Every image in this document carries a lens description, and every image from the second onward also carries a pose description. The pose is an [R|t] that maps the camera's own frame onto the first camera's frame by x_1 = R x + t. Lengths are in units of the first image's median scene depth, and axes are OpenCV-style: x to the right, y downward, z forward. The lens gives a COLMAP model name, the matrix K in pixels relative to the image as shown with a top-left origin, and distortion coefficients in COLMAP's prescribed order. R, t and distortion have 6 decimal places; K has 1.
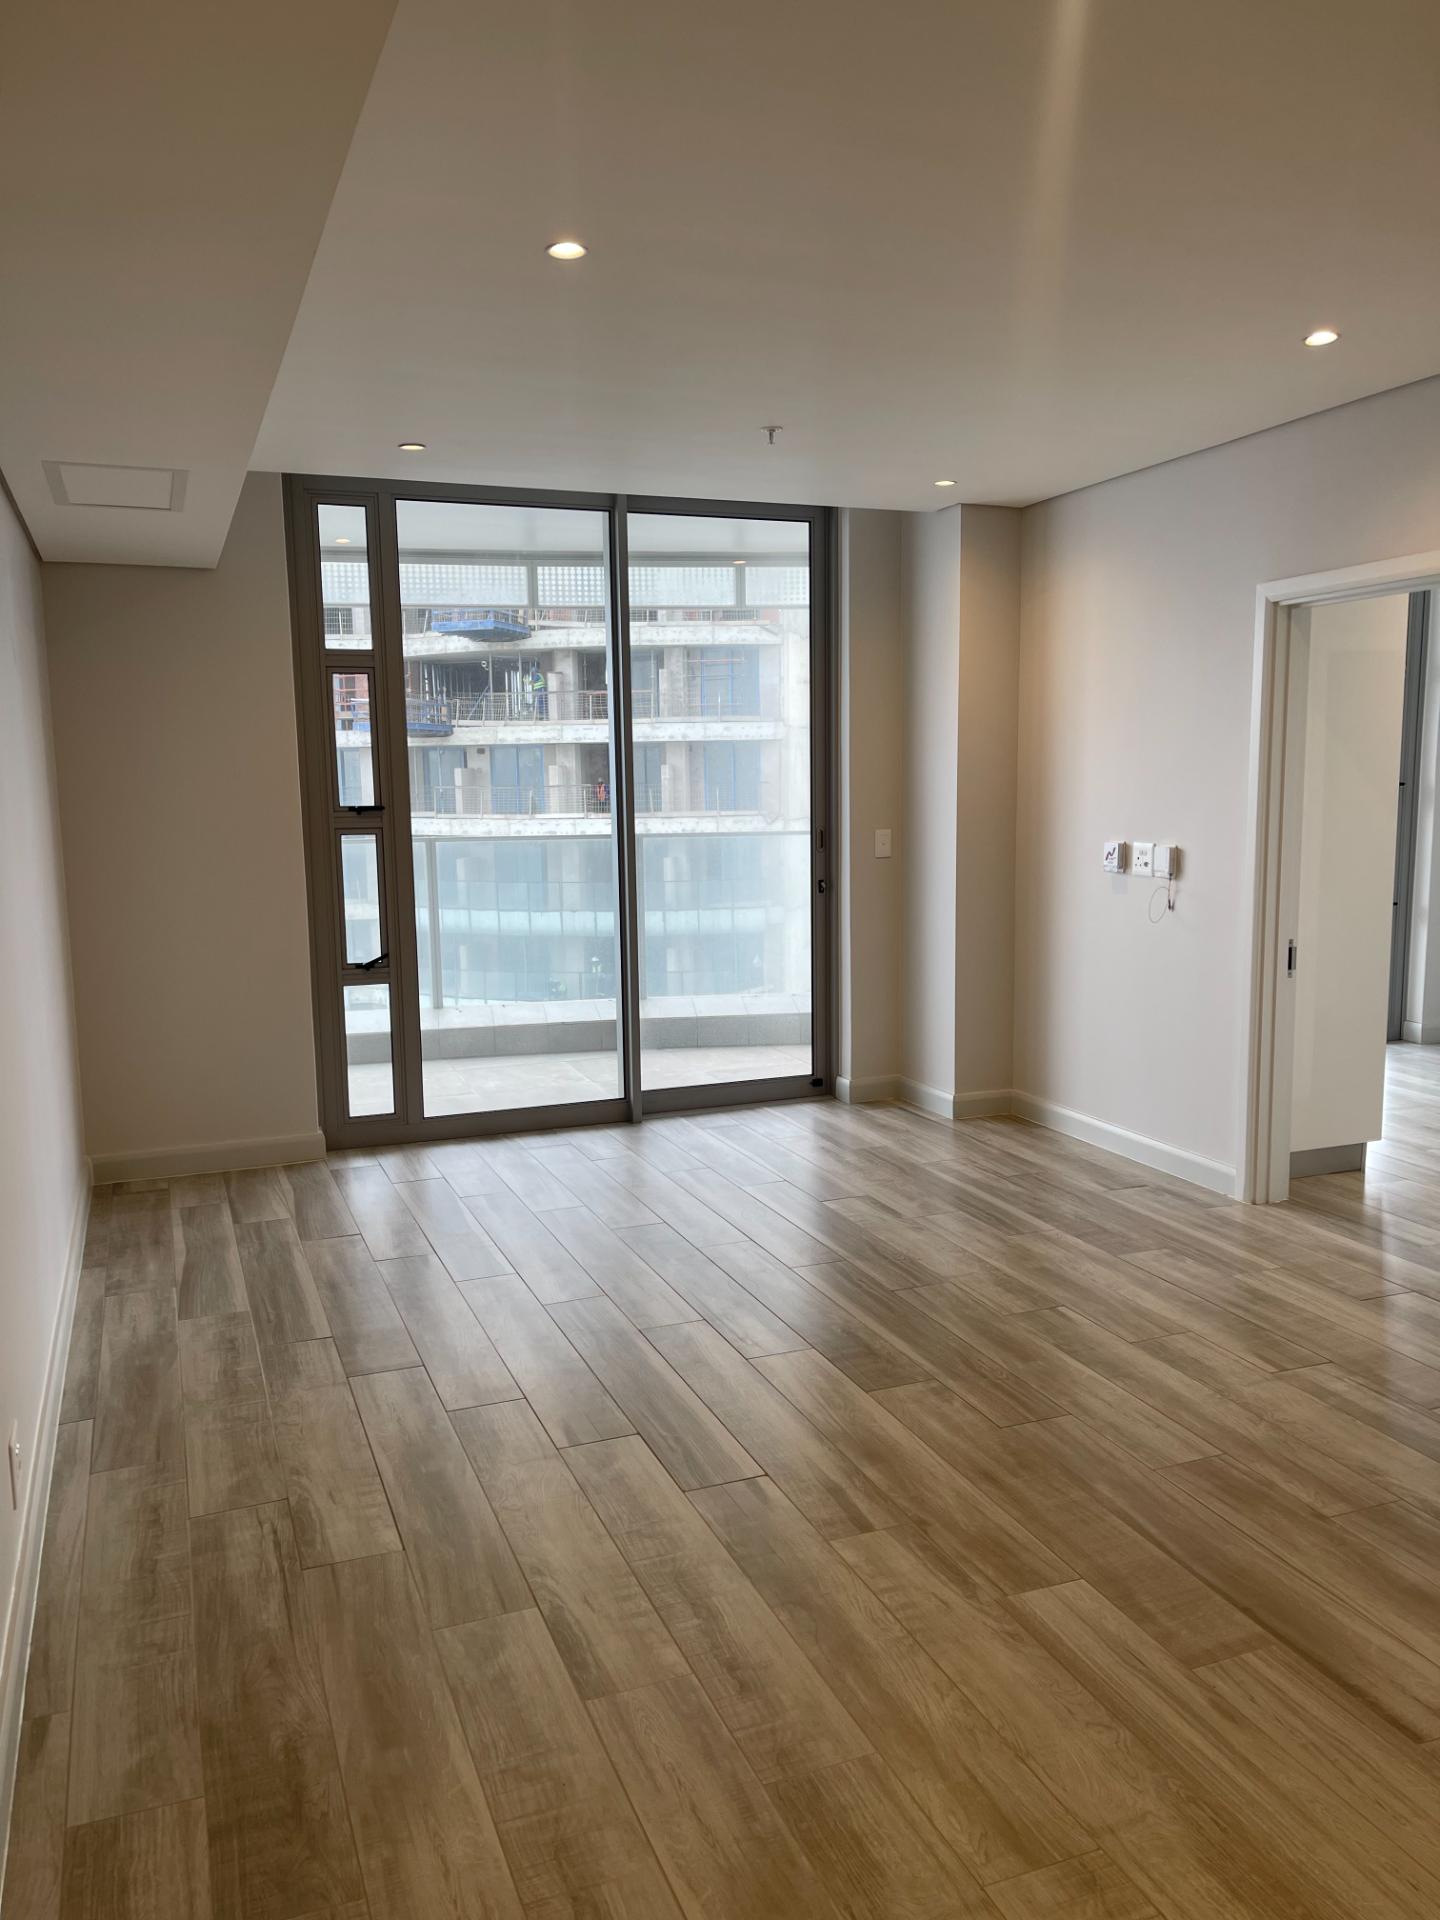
lens RADIAL K [[1469.1, 0, 746.0], [0, 1469.1, 967.8], [0, 0, 1]] dist [0.065876, -0.072227]
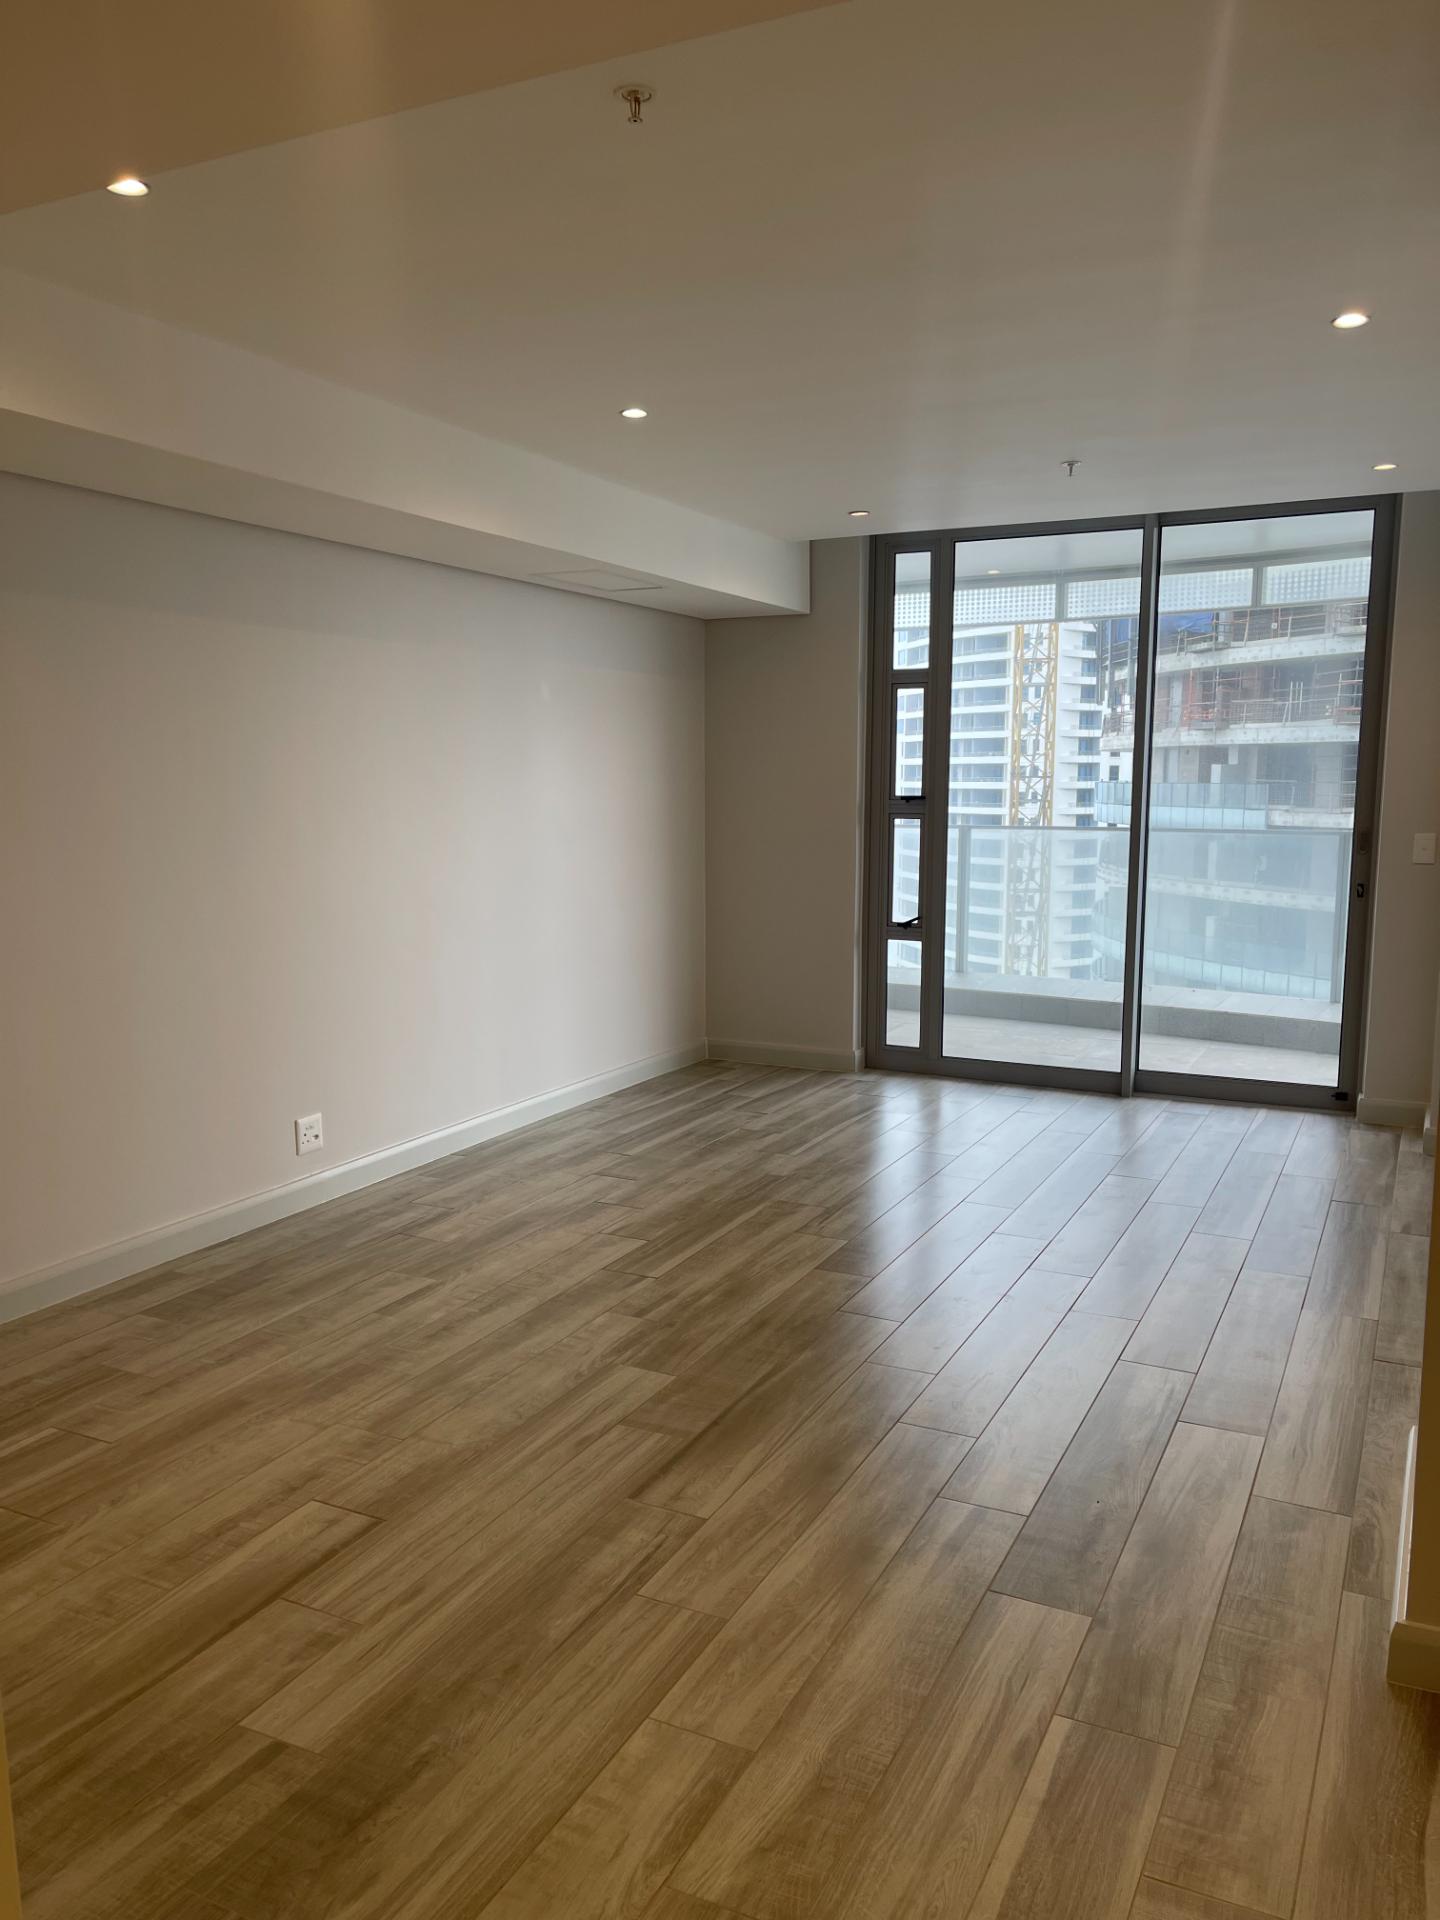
lens RADIAL K [[1469.1, 0, 683.9], [0, 1469.1, 955.6], [0, 0, 1]] dist [0.065876, -0.072227]
pose [[0.658257, 0.105429, -0.745374, 0.539453], [-0.109336, 0.993035, 0.043902, -0.009746], [0.744811, 0.052597, 0.665200, 0.048229]]
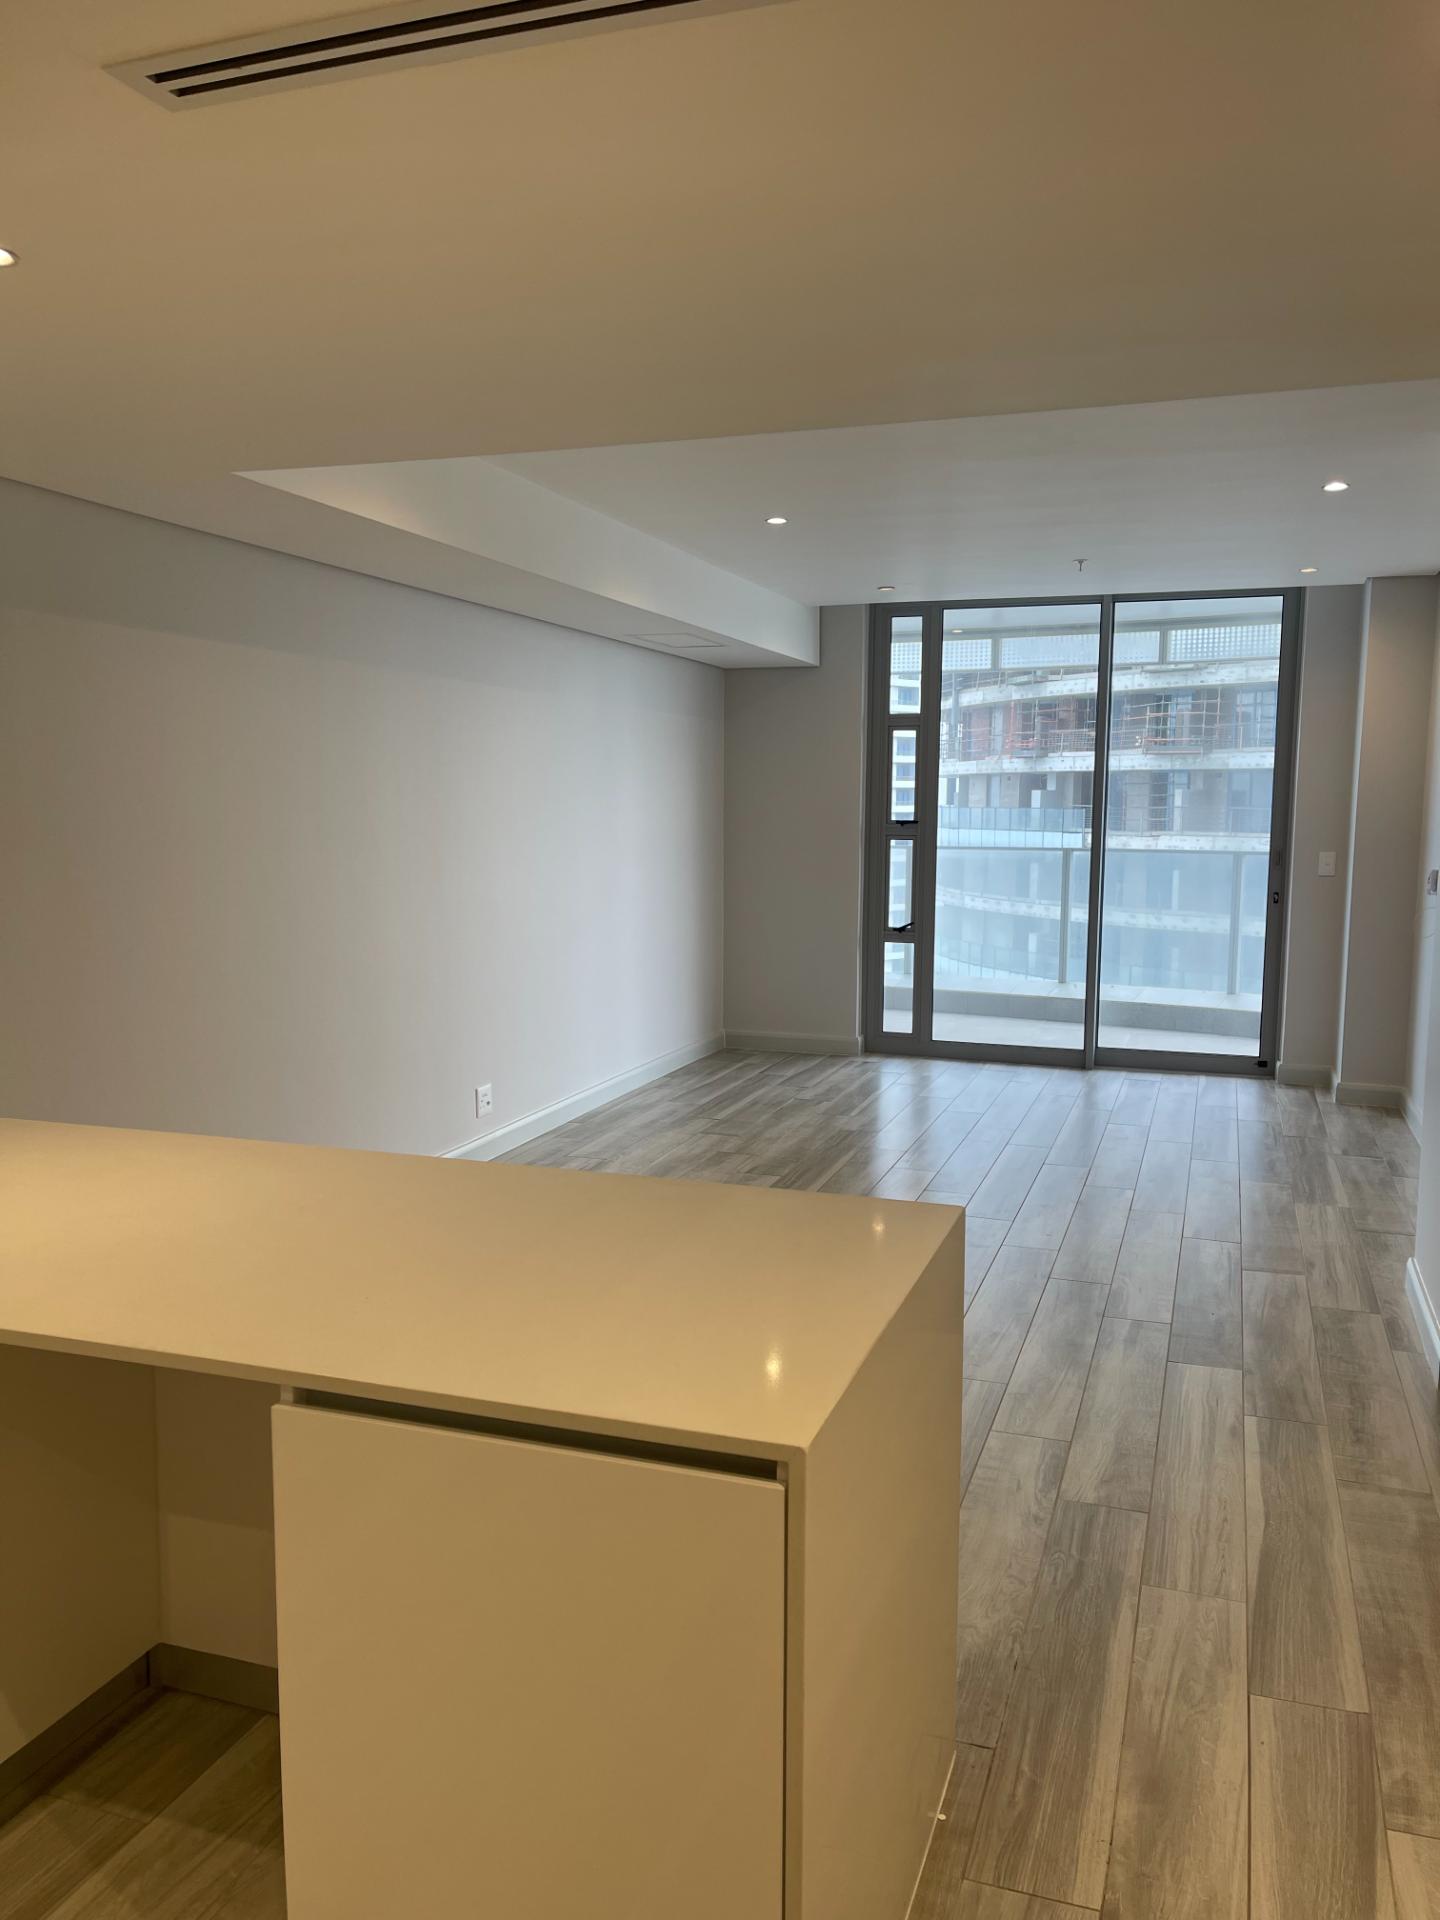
lens RADIAL K [[1469.1, 0, 702.3], [0, 1469.1, 955.8], [0, 0, 1]] dist [0.065876, -0.072227]
pose [[0.751749, 0.089389, -0.653362, 0.546083], [-0.104405, 0.994407, 0.015922, 0.021540], [0.651132, 0.056244, 0.756878, -0.221235]]
